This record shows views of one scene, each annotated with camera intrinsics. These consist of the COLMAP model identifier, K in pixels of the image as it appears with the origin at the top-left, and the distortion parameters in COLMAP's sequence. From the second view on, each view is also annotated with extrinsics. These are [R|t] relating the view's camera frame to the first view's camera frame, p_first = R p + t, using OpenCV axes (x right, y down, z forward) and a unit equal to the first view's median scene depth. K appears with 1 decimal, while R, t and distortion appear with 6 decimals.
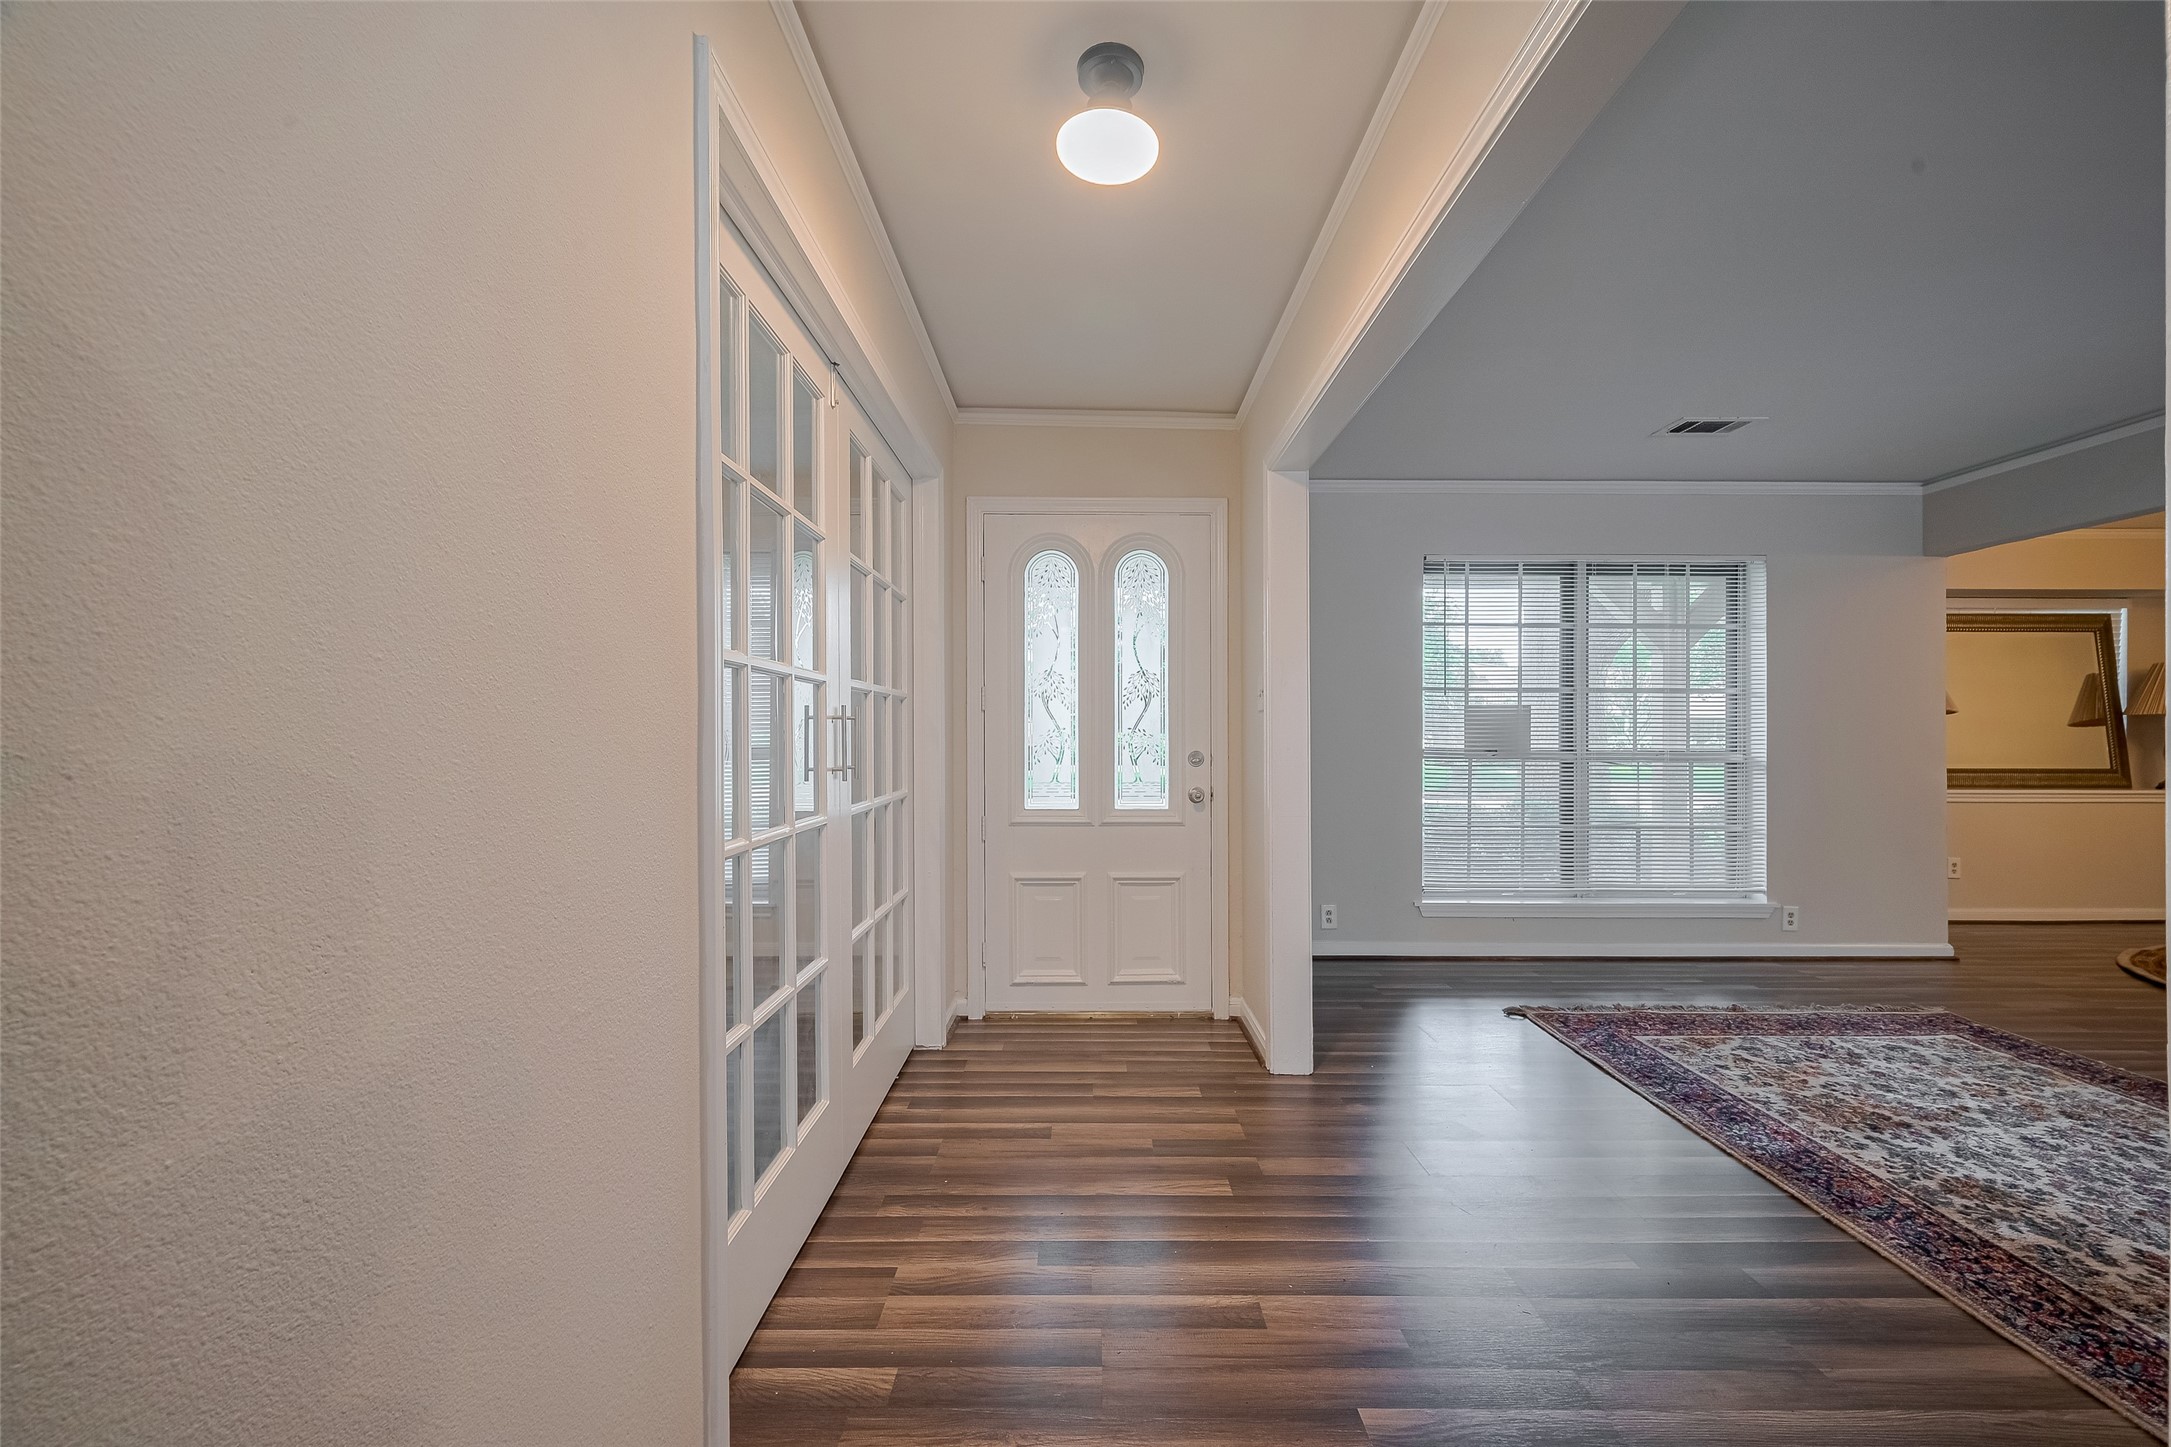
lens RADIAL K [[869.5, 0, 1106.4], [0, 869.5, 734.0], [0, 0, 1]] dist [0.000334, 0.001022]
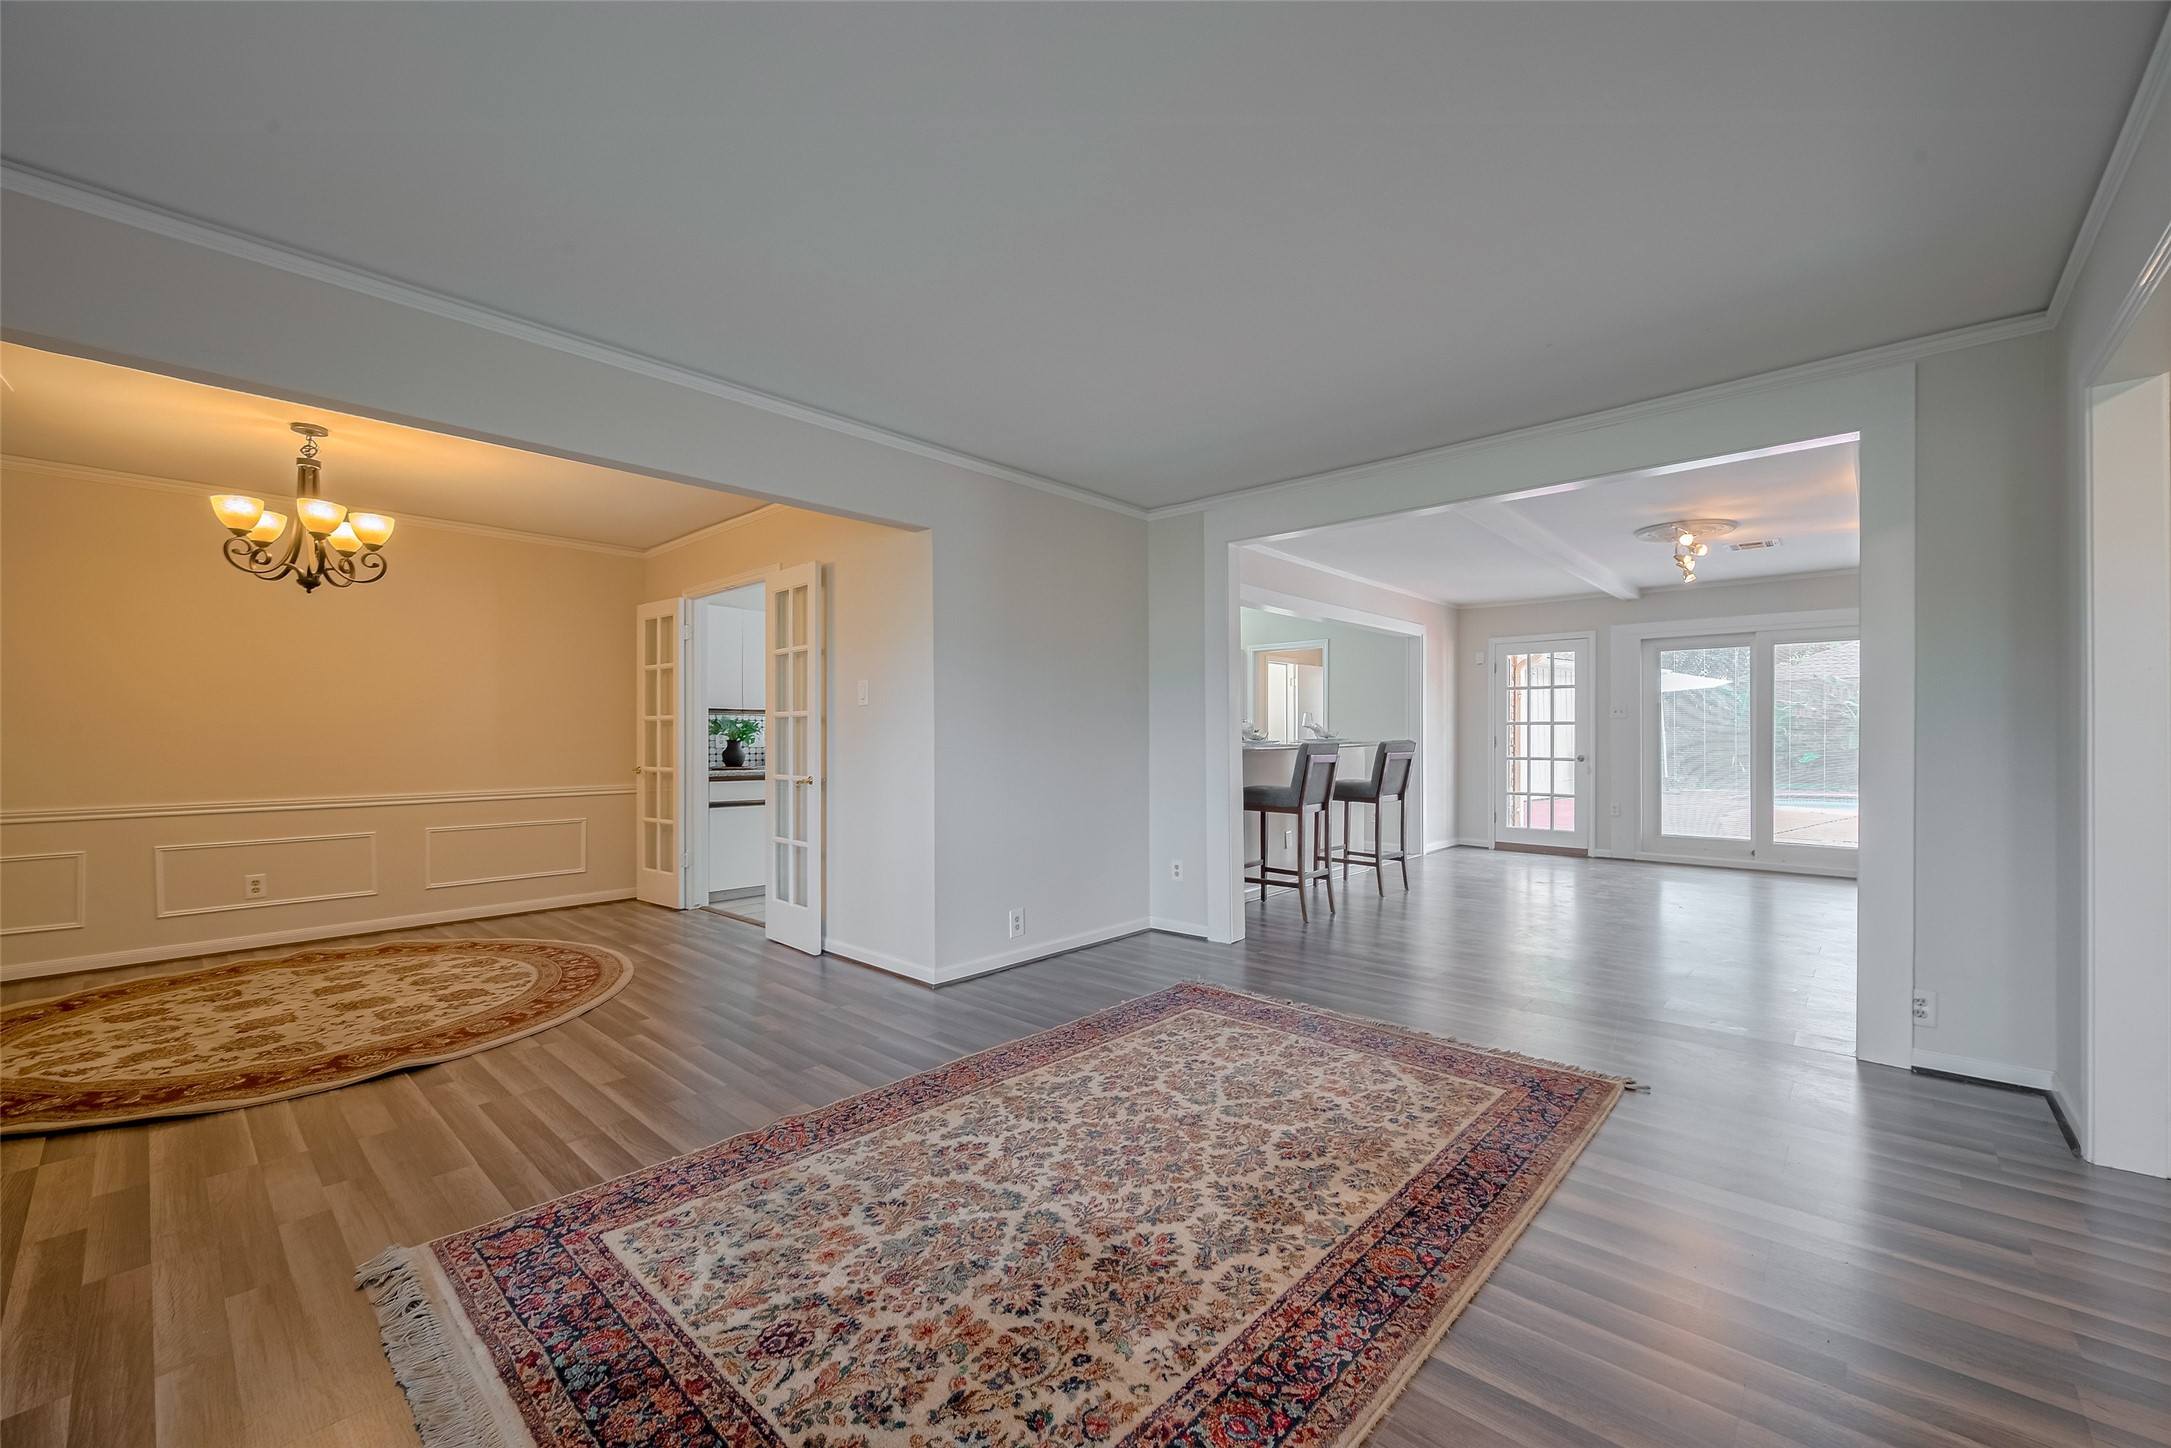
lens RADIAL K [[878.6, 0, 1089.3], [0, 878.6, 740.3], [0, 0, 1]] dist [-0.001091, 0.000084]
pose [[-0.728863, -0.004039, 0.684648, 0.328314], [0.001069, 0.999975, 0.007036, 0.006907], [-0.684659, 0.005860, -0.728840, 1.211351]]
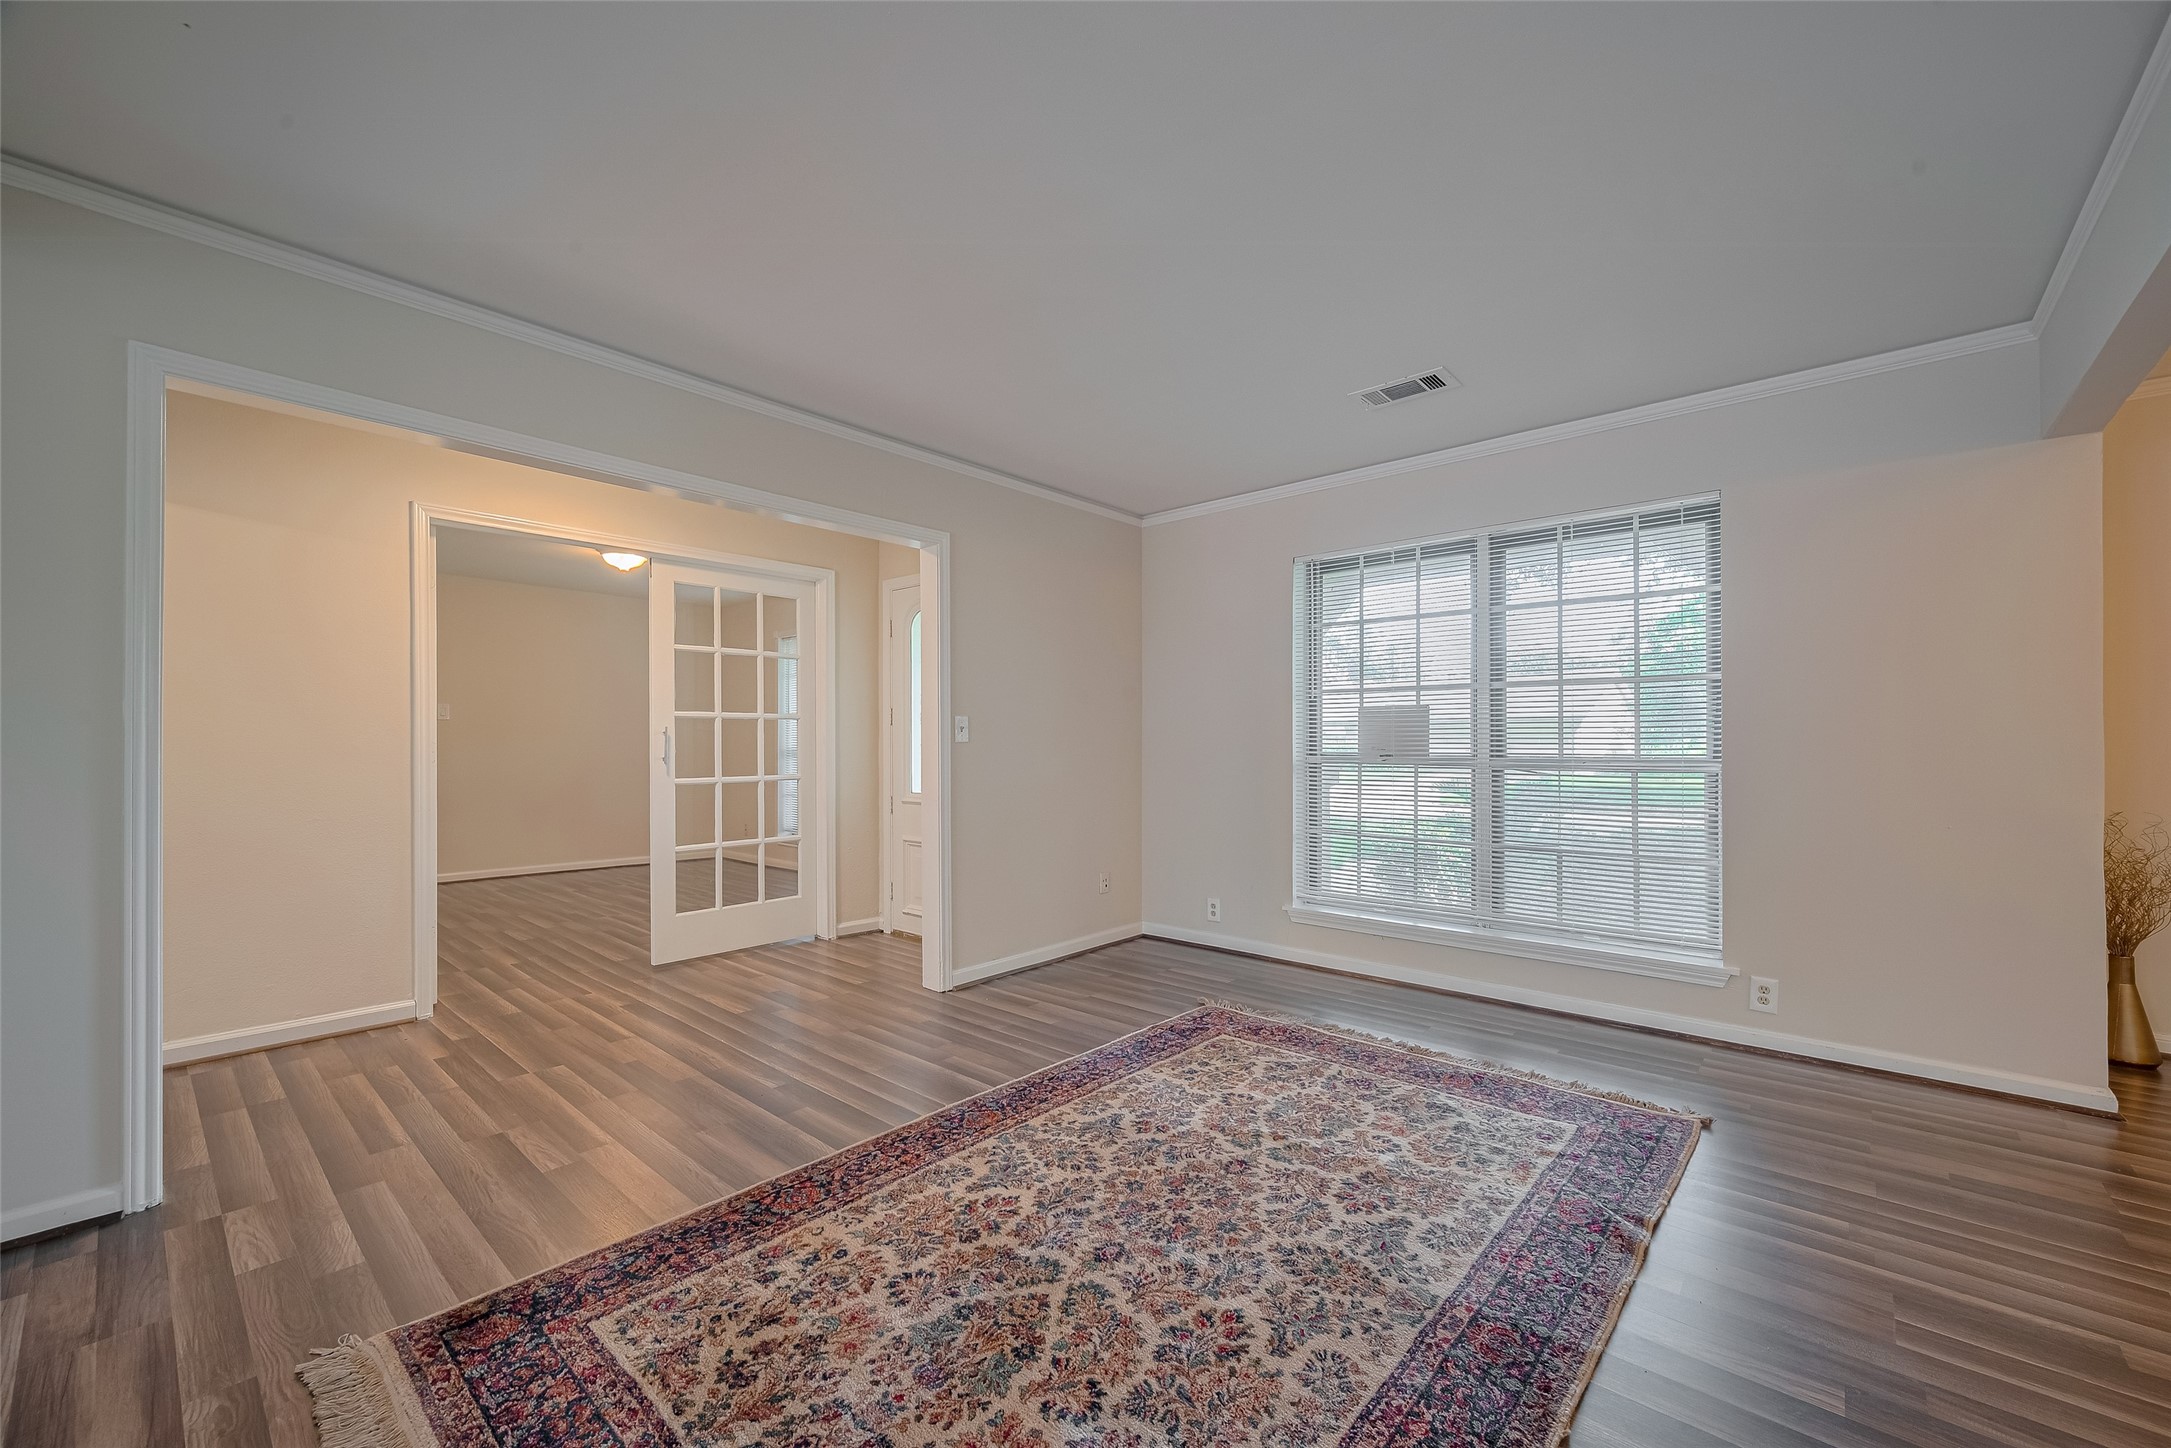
lens RADIAL K [[871.7, 0, 1083.8], [0, 871.7, 739.0], [0, 0, 1]] dist [0.000747, 0.000166]
pose [[0.736933, -0.006070, -0.675938, 1.180020], [0.003644, 0.999981, -0.005007, 0.007607], [0.675956, 0.001227, 0.736941, 0.141032]]
